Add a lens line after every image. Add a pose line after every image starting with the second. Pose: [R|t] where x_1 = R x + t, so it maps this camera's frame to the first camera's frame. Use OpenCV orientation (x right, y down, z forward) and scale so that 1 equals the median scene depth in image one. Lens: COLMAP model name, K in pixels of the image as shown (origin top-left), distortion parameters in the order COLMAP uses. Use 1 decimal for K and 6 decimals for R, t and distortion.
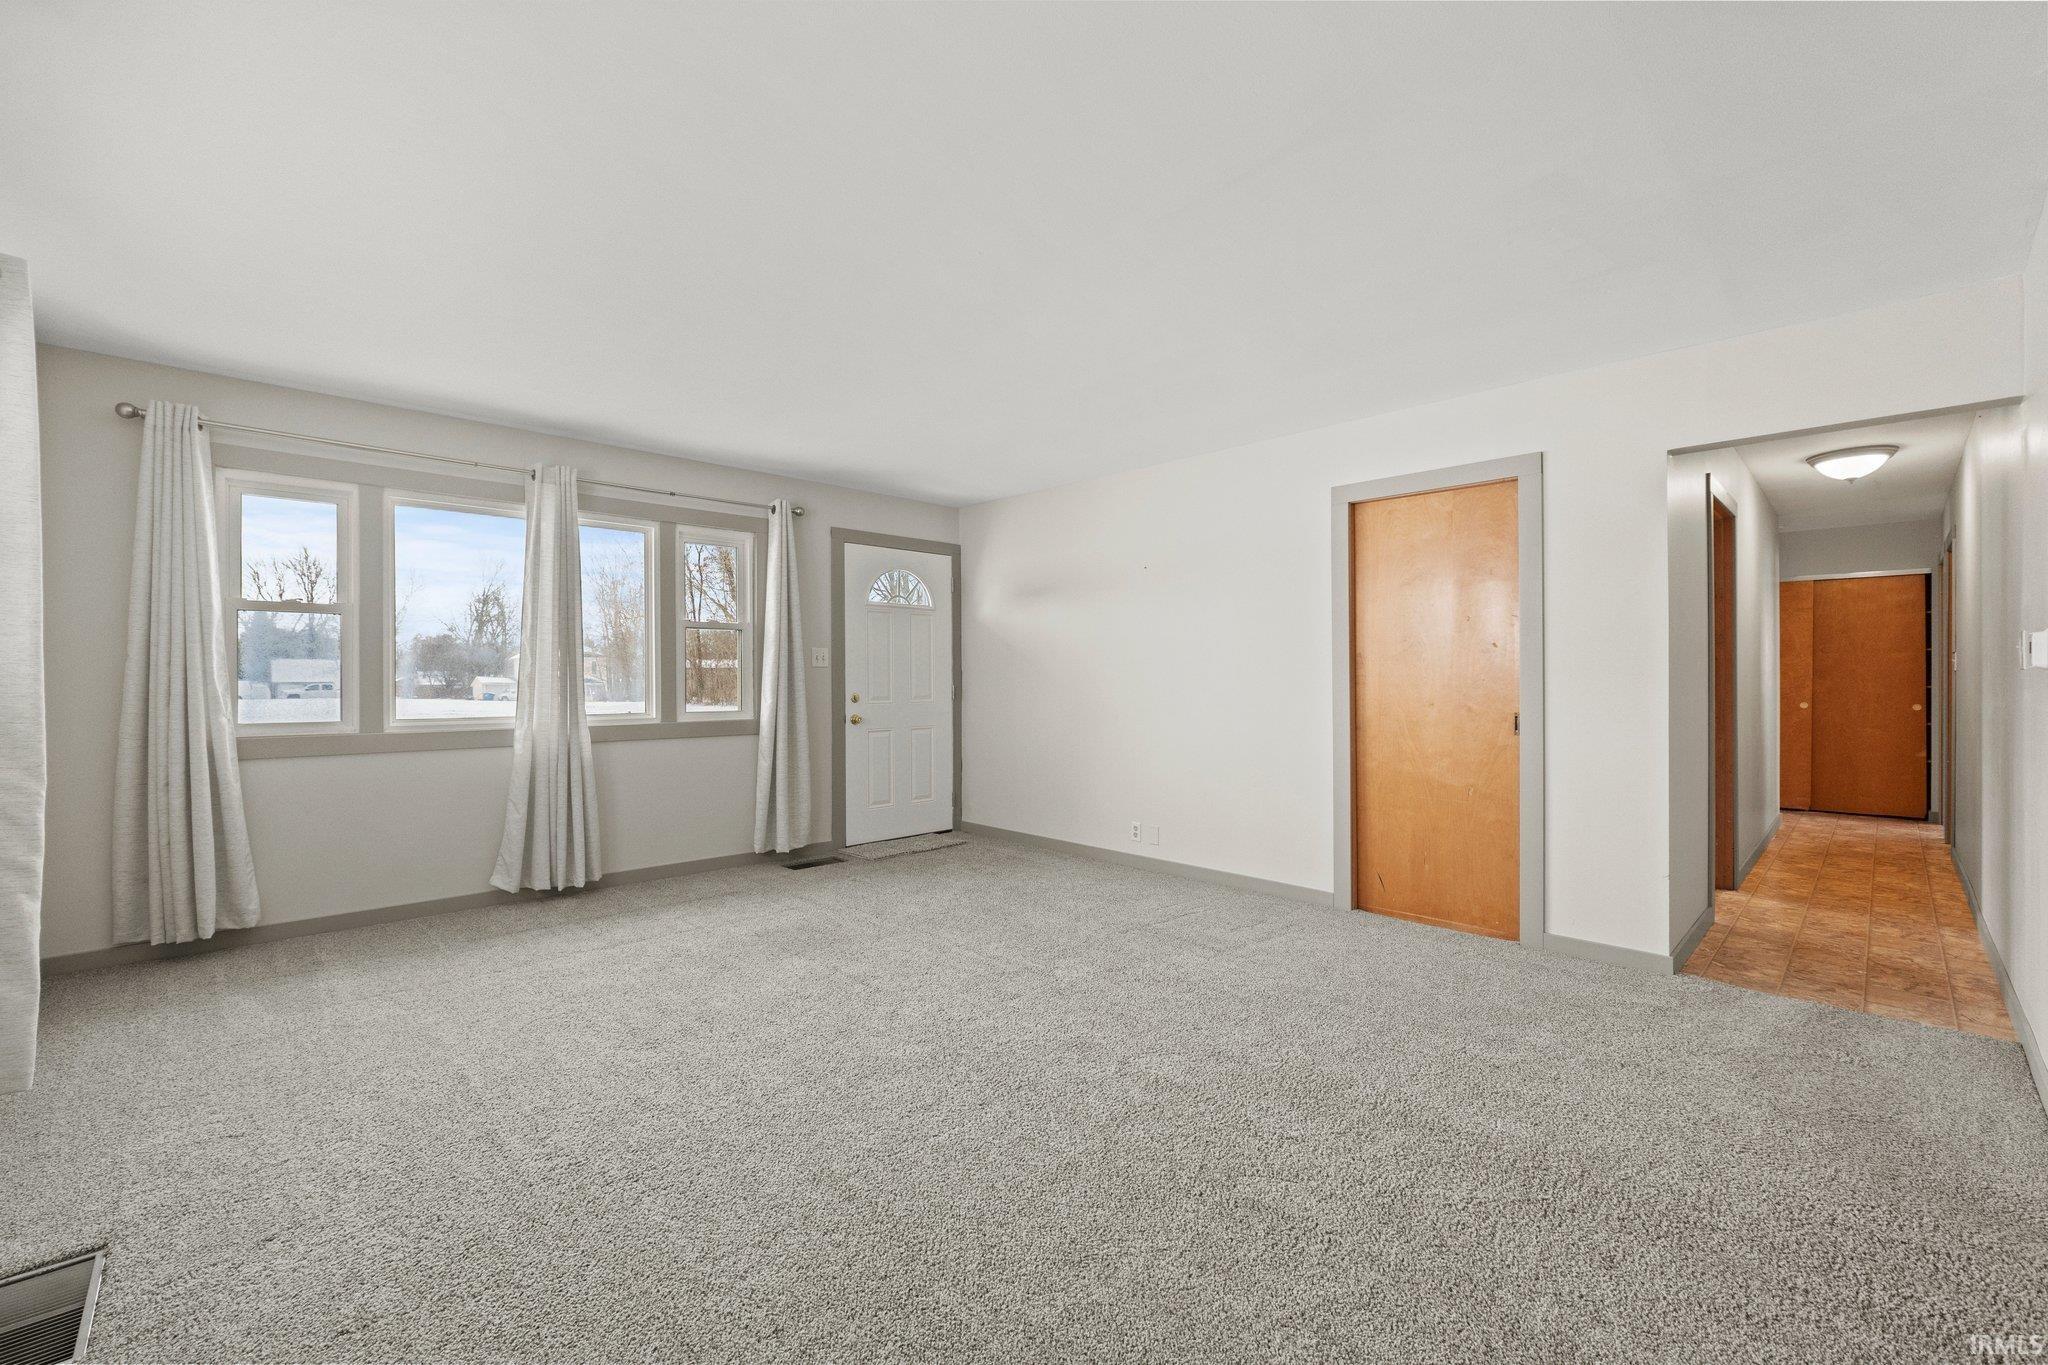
lens RADIAL K [[861.7, 0, 1035.7], [0, 861.7, 677.1], [0, 0, 1]] dist [-0.008660, 0.000362]
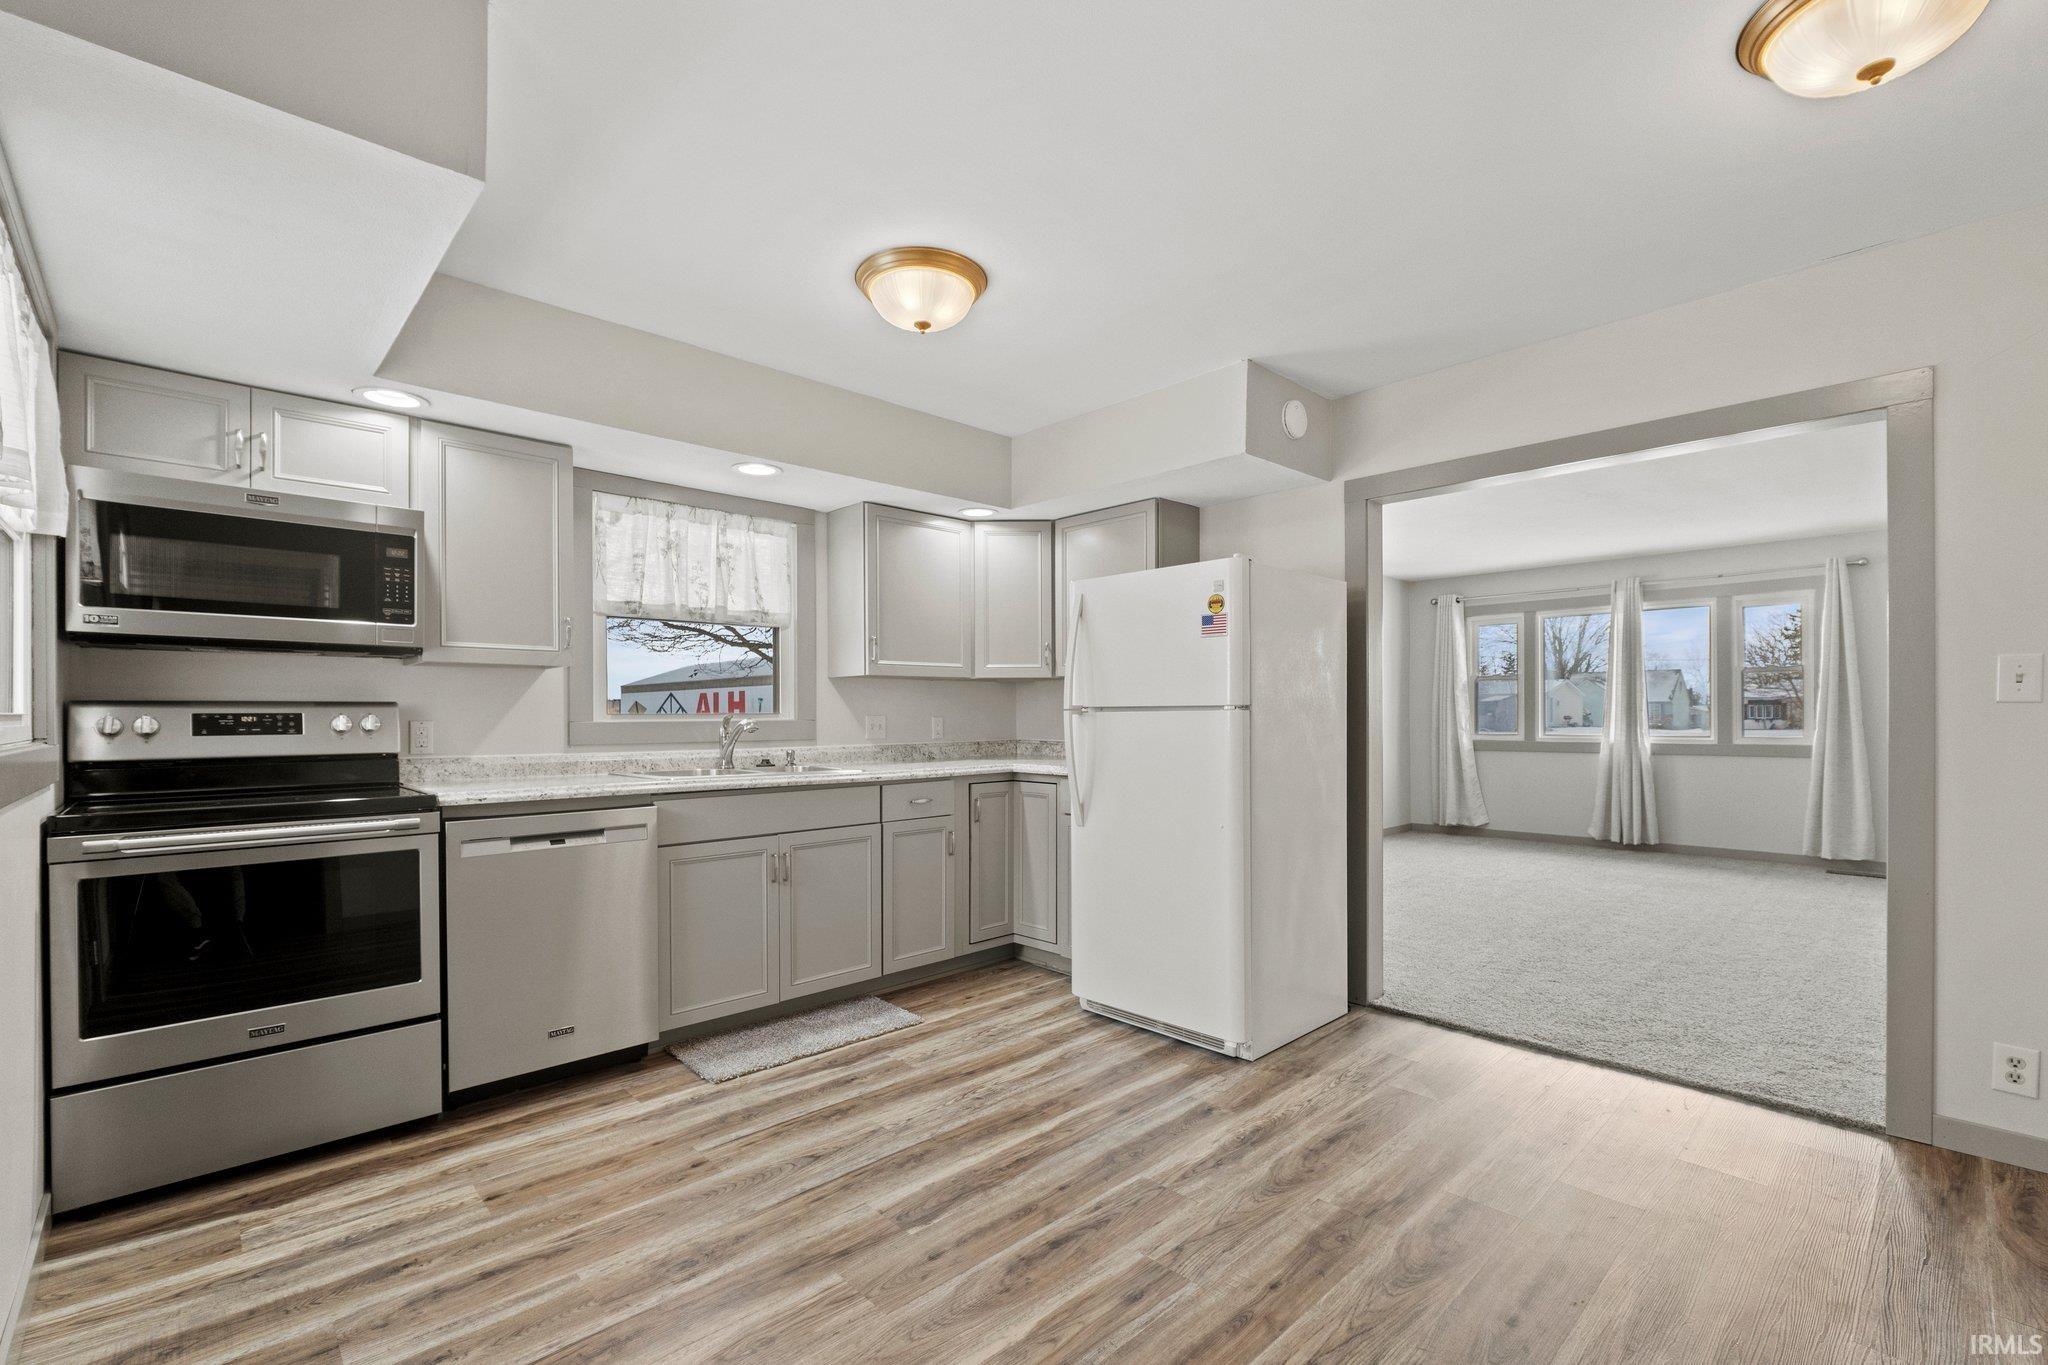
lens RADIAL K [[861.7, 0, 1002.0], [0, 861.7, 719.3], [0, 0, 1]] dist [-0.008660, 0.000362]
pose [[-0.019918, 0.008256, -0.999768, 1.012640], [0.004339, 0.999957, 0.008171, -0.002846], [0.999792, -0.004175, -0.019953, -0.123018]]
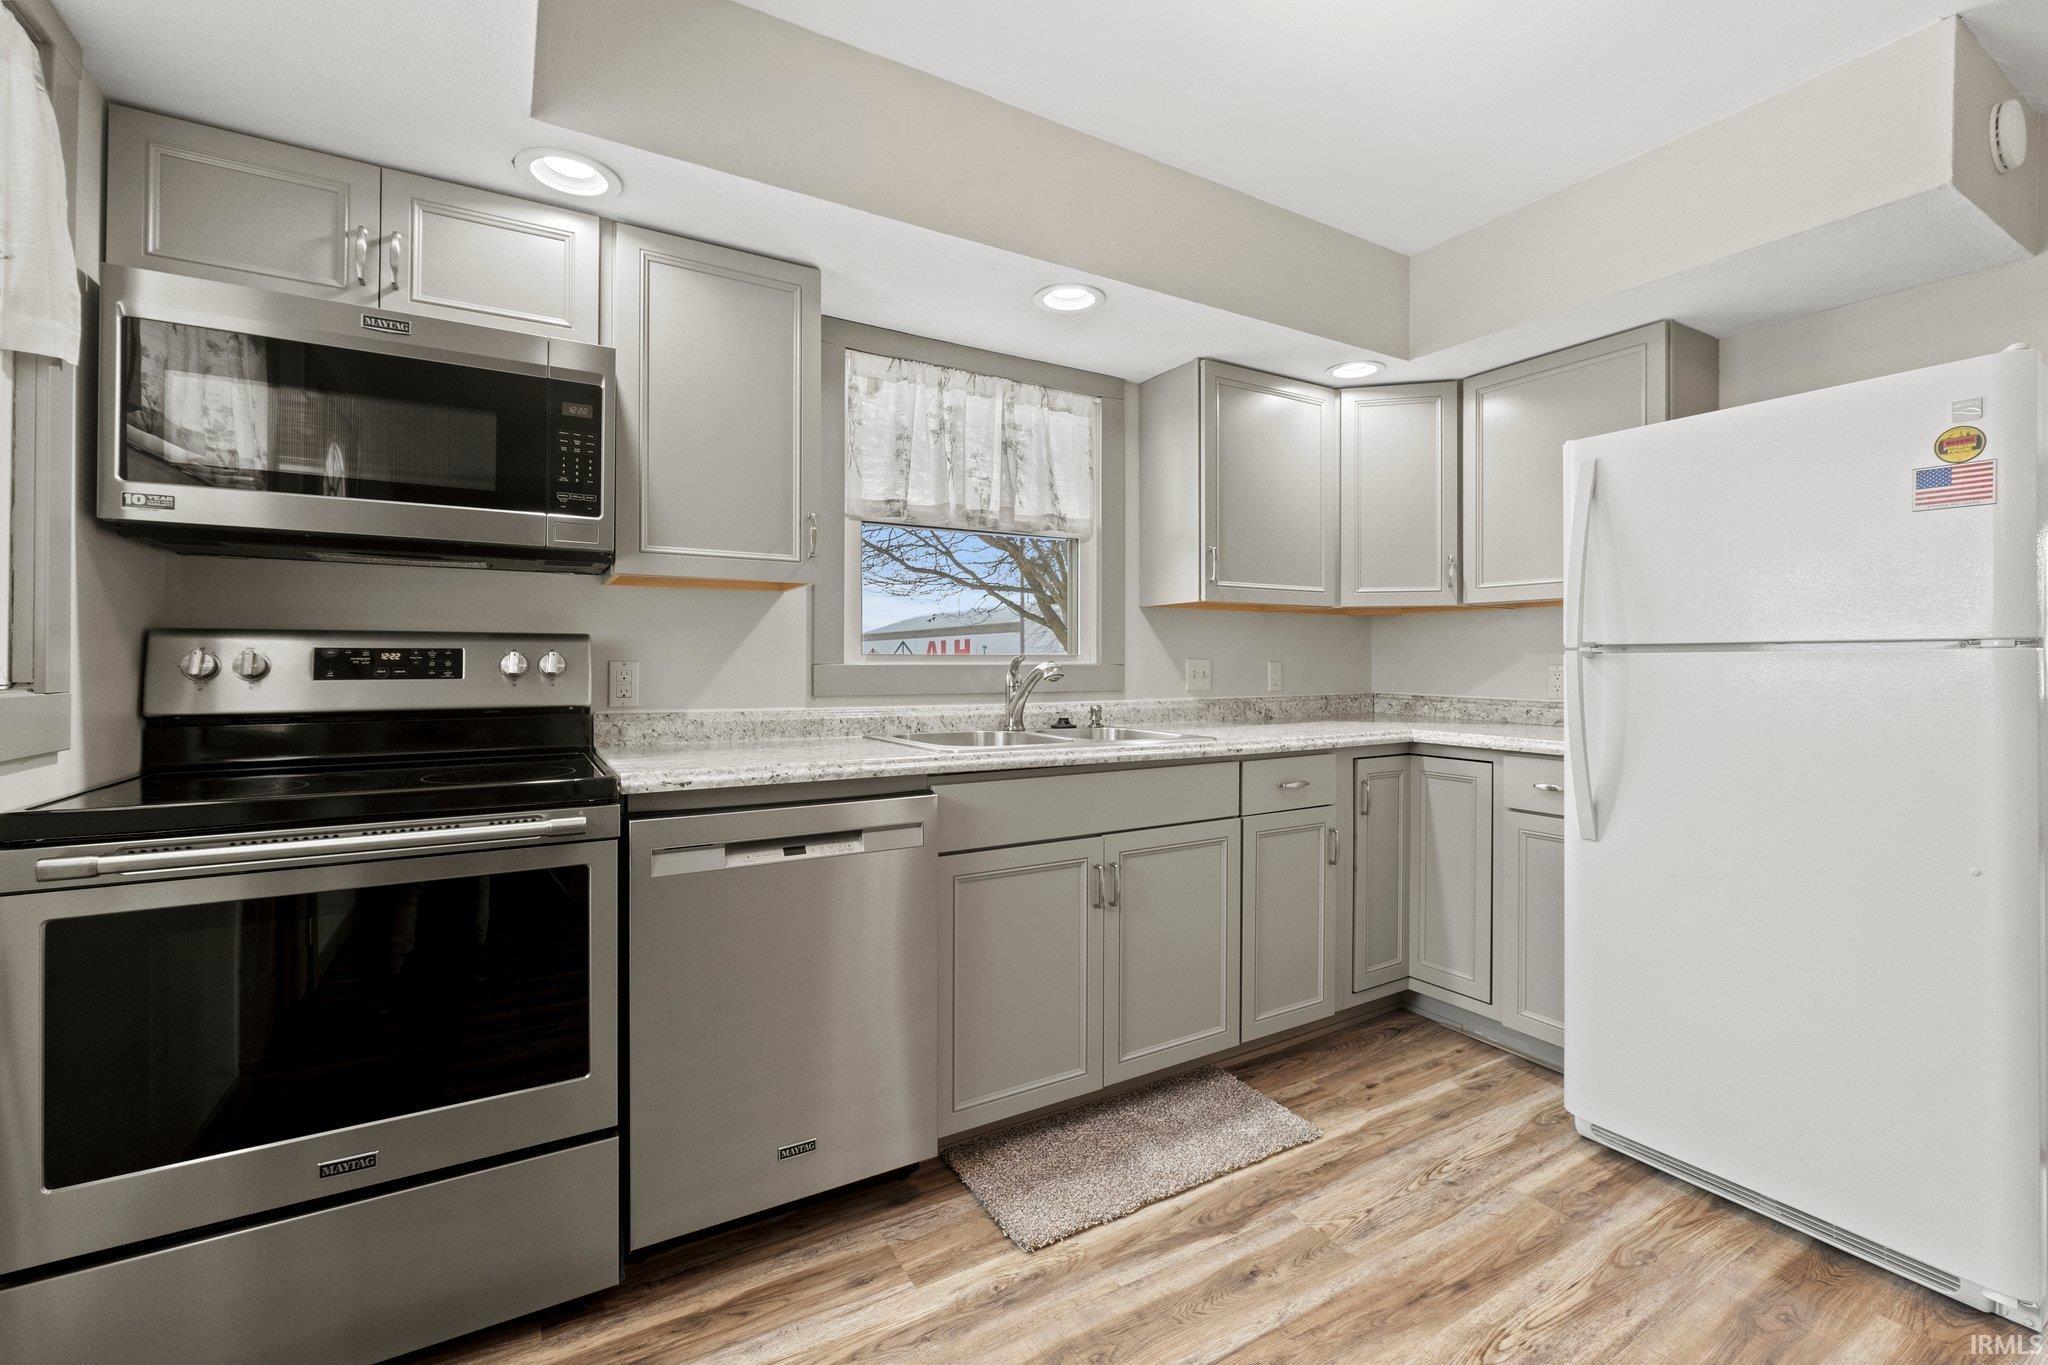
lens RADIAL K [[861.7, 0, 1042.1], [0, 861.7, 660.0], [0, 0, 1]] dist [-0.008660, 0.000362]
pose [[-0.225953, -0.000233, -0.974138, 0.783940], [-0.000404, 1.000000, -0.000145, 0.000935], [0.974138, 0.000360, -0.225953, -0.243120]]
